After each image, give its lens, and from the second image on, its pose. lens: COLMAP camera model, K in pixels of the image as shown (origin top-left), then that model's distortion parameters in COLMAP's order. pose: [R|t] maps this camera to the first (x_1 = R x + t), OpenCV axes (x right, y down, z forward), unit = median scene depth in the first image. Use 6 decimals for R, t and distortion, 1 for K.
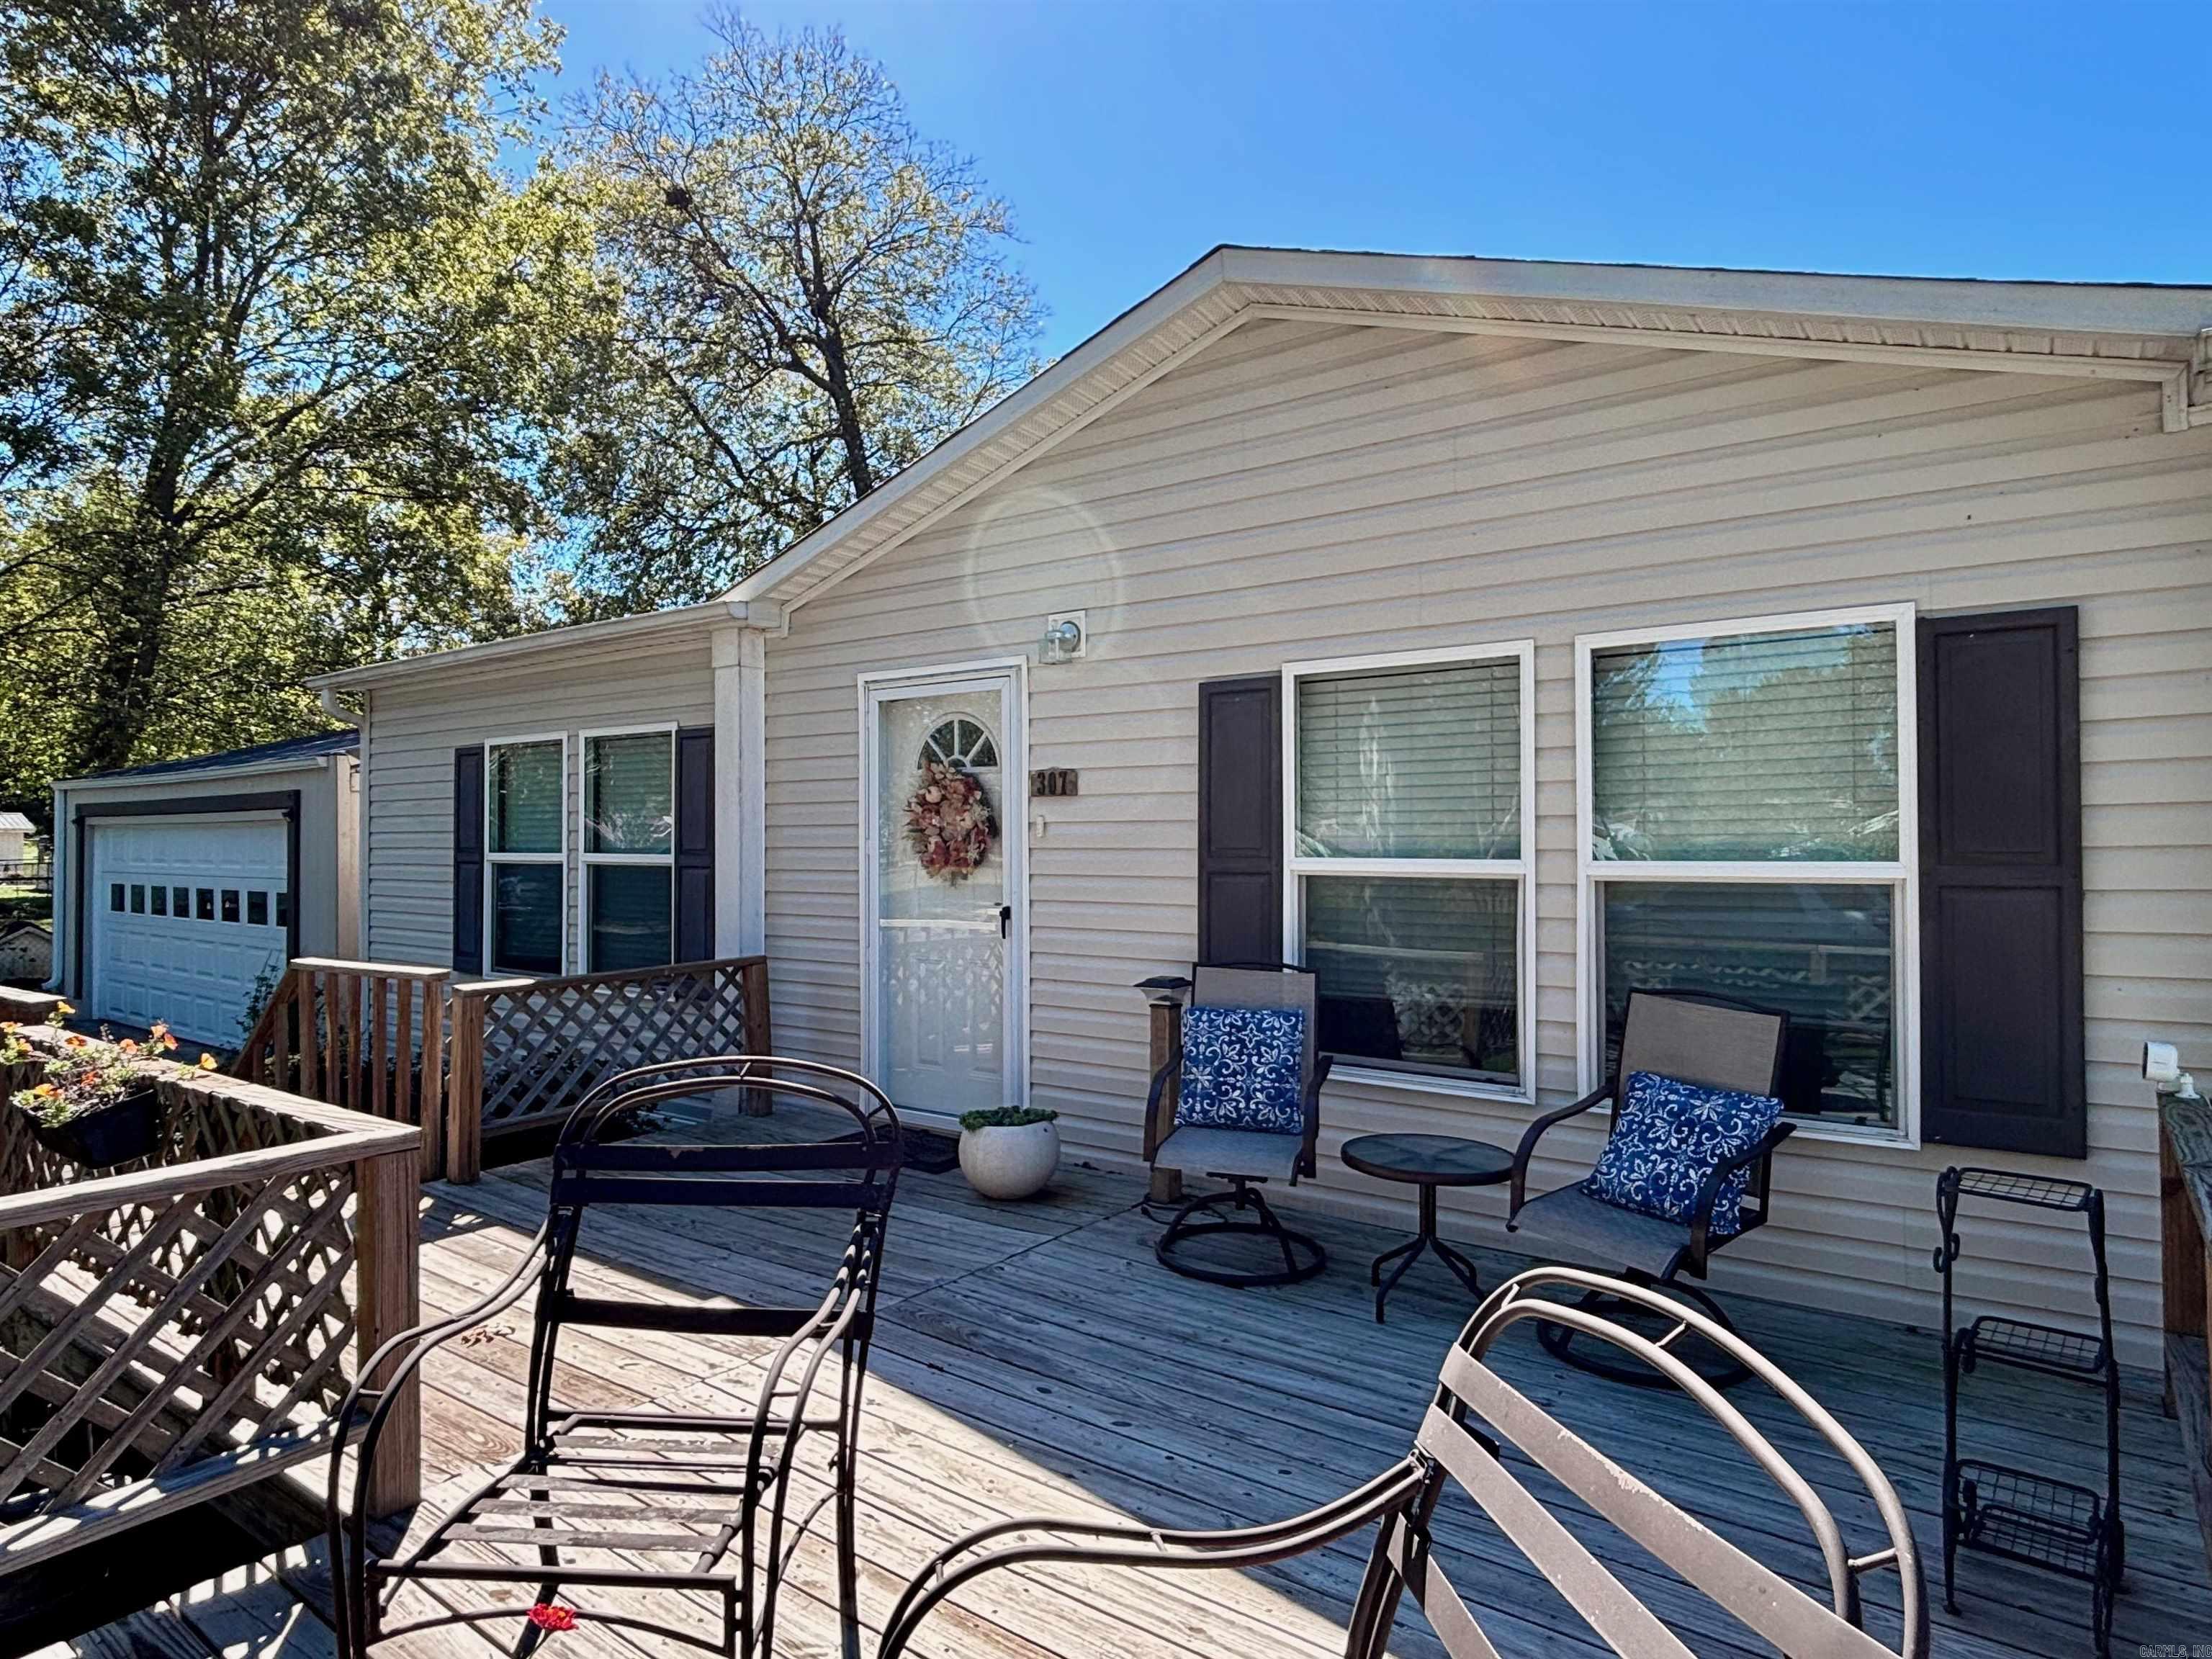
lens RADIAL K [[1309.9, 0, 1106.0], [0, 1309.9, 829.5], [0, 0, 1]] dist [-0.034374, -0.000386]
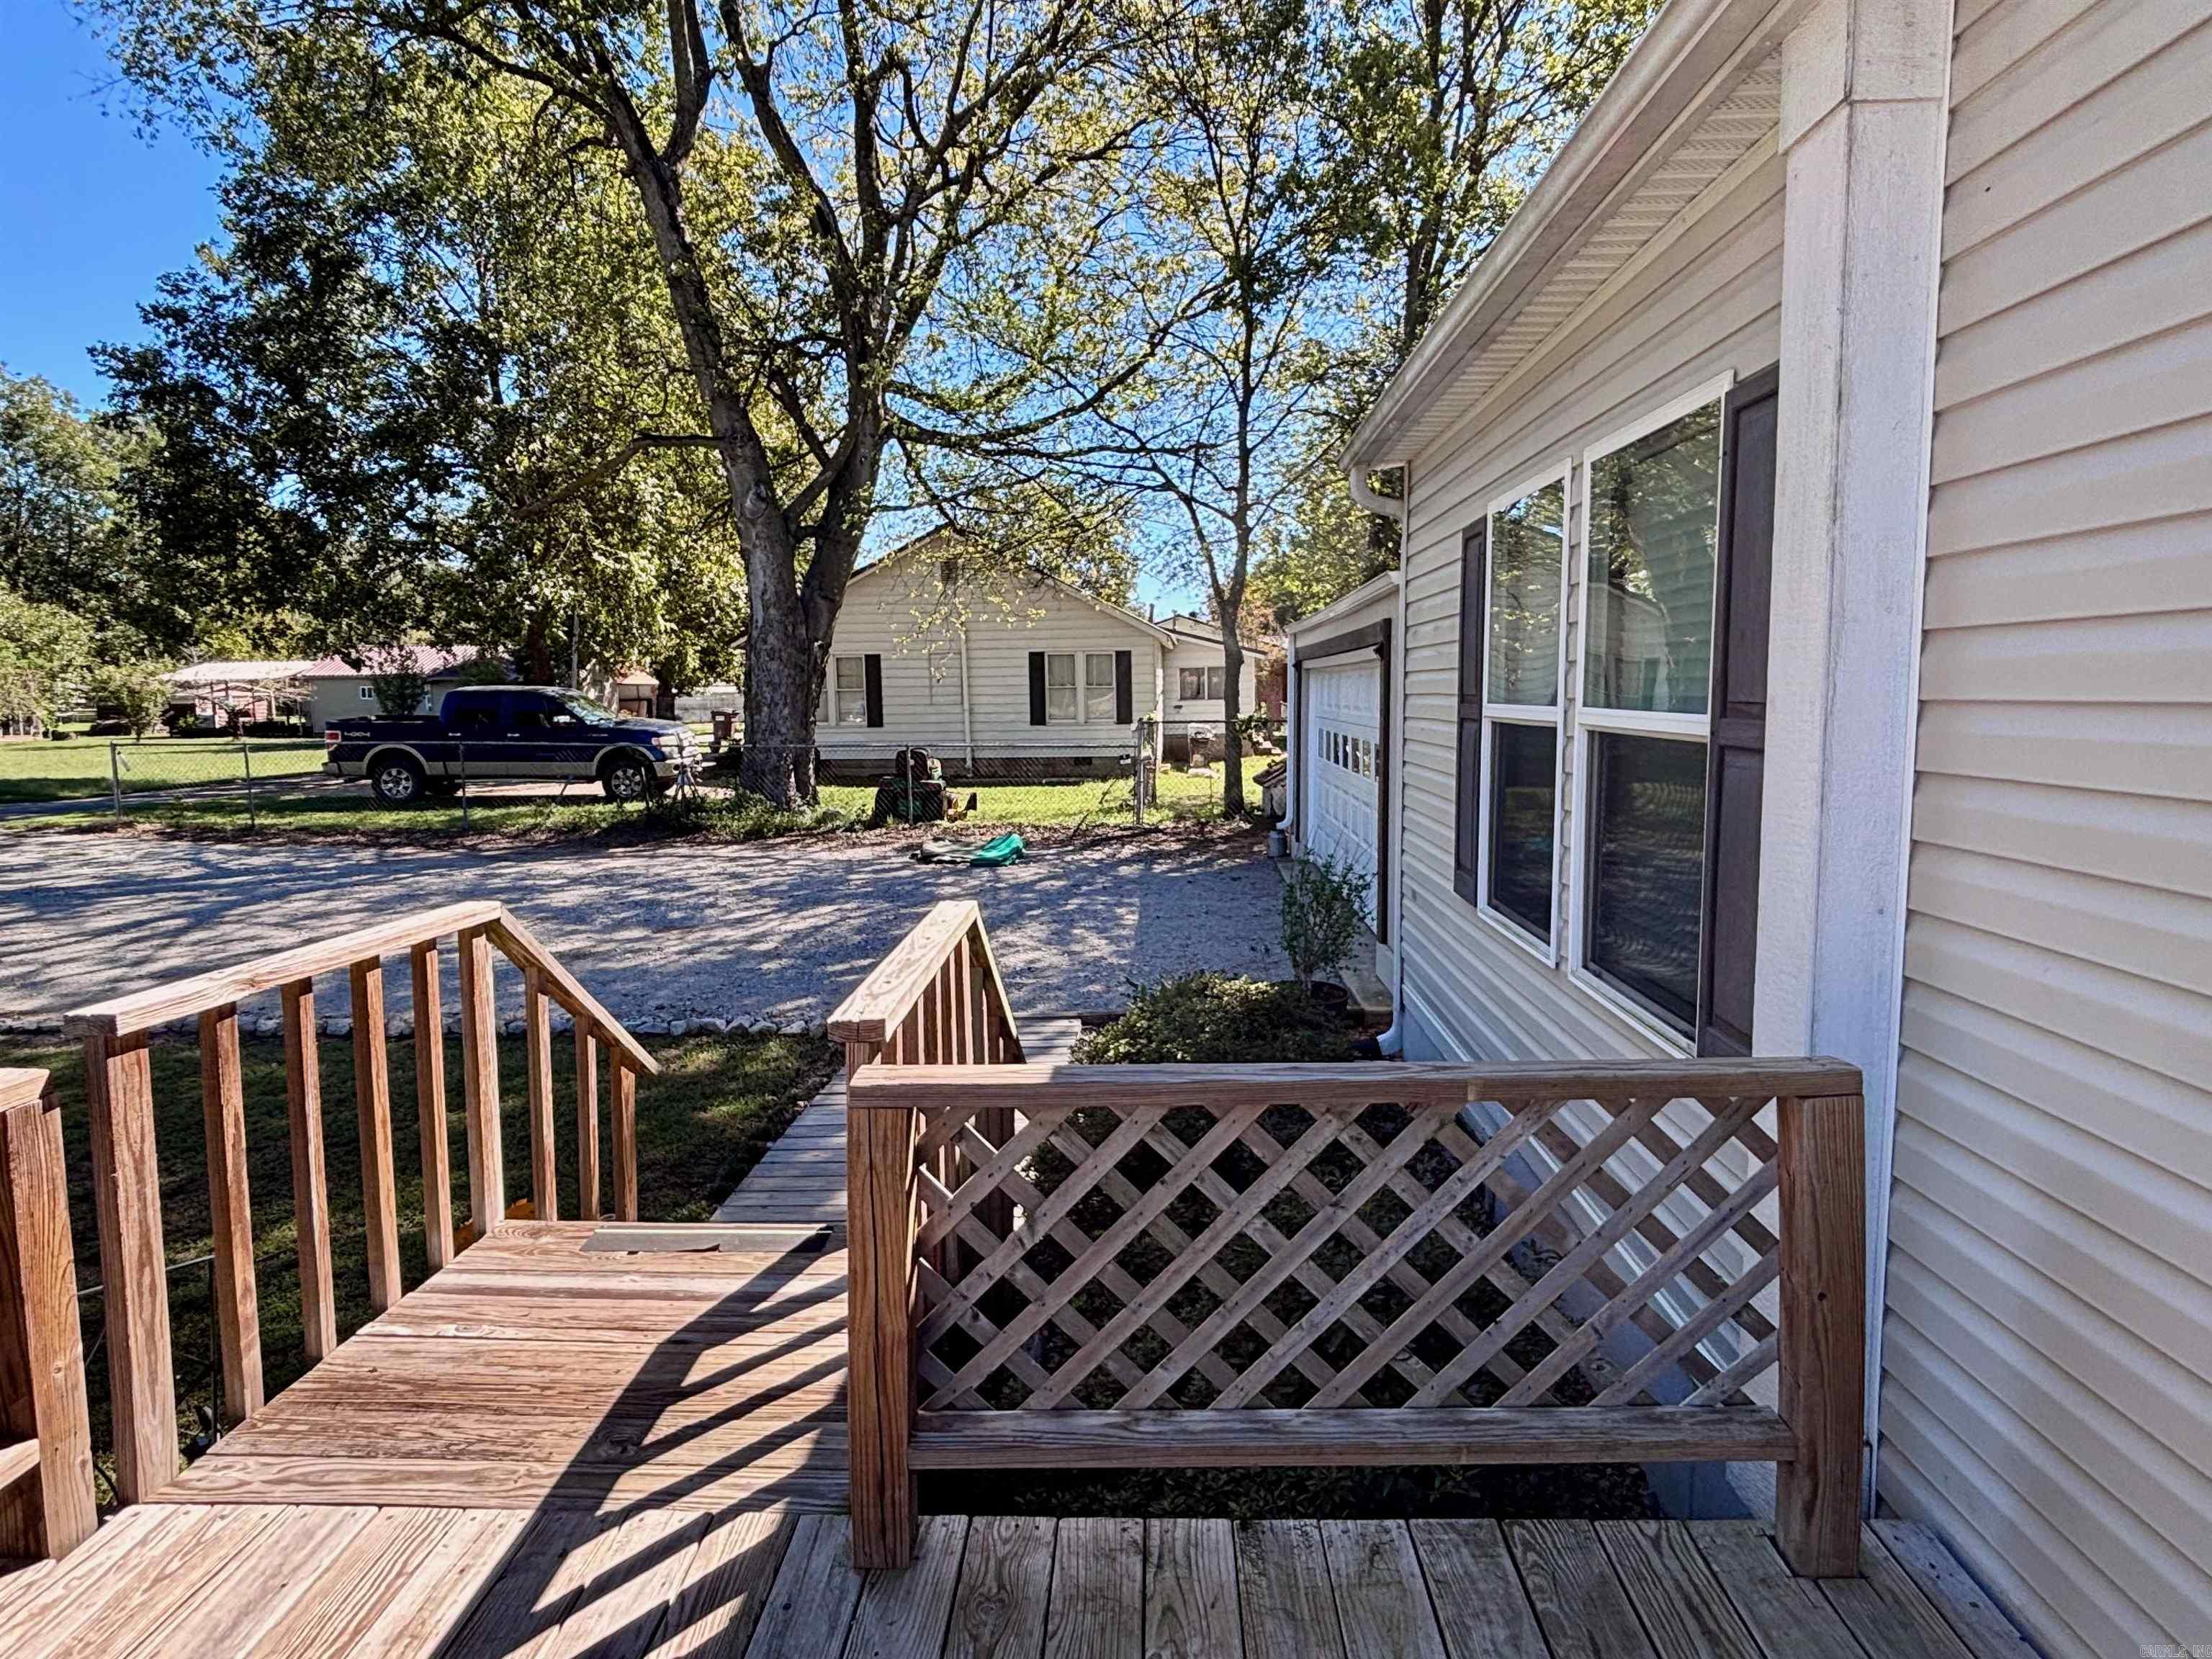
lens RADIAL K [[1309.9, 0, 1106.0], [0, 1309.9, 829.5], [0, 0, 1]] dist [-0.034374, -0.000386]
pose [[0.585664, 0.087718, -0.805793, -0.104607], [0.009541, 0.993312, 0.115066, 0.005343], [0.810497, -0.075078, 0.580911, 0.562007]]
